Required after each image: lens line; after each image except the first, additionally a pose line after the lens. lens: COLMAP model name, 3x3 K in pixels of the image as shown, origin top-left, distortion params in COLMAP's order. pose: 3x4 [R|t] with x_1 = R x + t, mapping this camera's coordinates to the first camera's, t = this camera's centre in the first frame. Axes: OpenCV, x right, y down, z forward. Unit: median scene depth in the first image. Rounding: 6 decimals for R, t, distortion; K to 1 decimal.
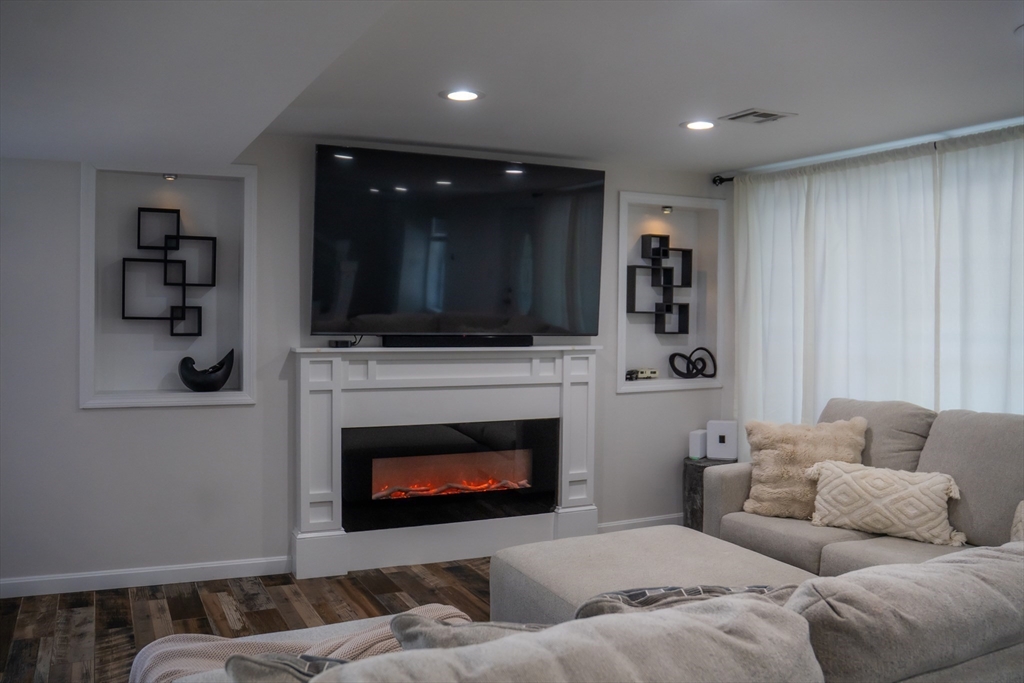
lens RADIAL K [[847.9, 0, 512.0], [0, 847.9, 341.5], [0, 0, 1]] dist [-0.127490, 0.081757]
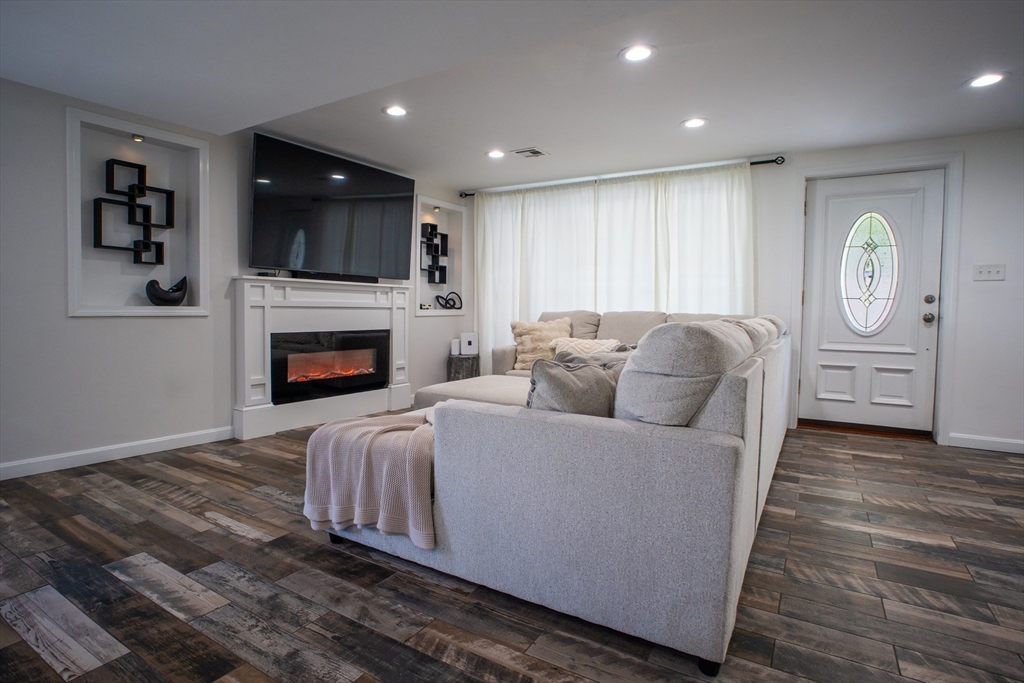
lens RADIAL K [[537.2, 0, 512.0], [0, 537.2, 341.5], [0, 0, 1]] dist [-0.064371, 0.000940]
pose [[0.844867, -0.035168, 0.533818, -0.333233], [0.020882, 0.999244, 0.032781, 0.095220], [-0.534568, -0.016549, 0.844963, 0.004312]]
